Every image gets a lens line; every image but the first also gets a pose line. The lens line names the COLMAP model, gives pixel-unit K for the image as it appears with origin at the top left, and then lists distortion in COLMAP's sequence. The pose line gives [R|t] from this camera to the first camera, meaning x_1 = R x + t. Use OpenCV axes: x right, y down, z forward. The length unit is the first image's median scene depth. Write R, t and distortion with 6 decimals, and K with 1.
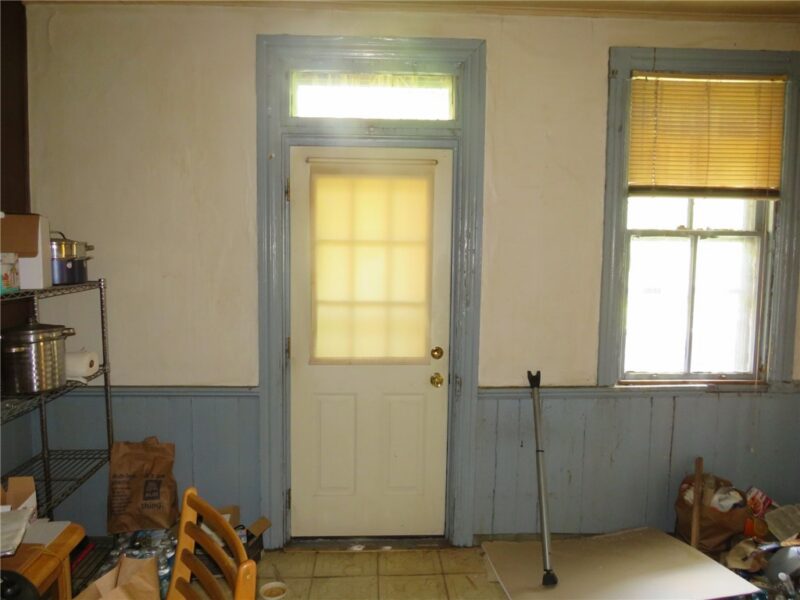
lens RADIAL K [[563.7, 0, 400.0], [0, 563.7, 300.0], [0, 0, 1]] dist [-0.026391, 0.002294]
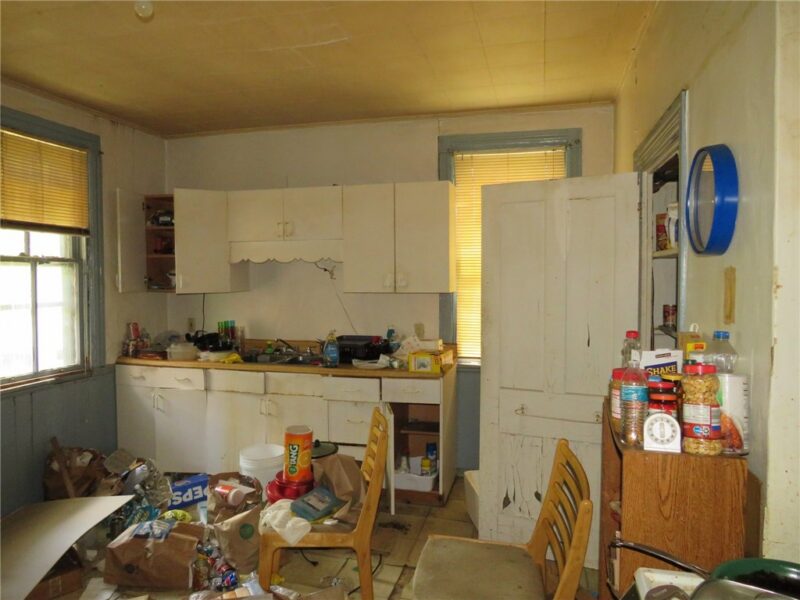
lens RADIAL K [[563.7, 0, 400.0], [0, 563.7, 300.0], [0, 0, 1]] dist [-0.026391, 0.002294]
pose [[0.288858, -0.045823, 0.956275, -0.431181], [0.078289, 0.996639, 0.024109, 0.004724], [-0.954166, 0.067902, 0.291475, -0.136552]]
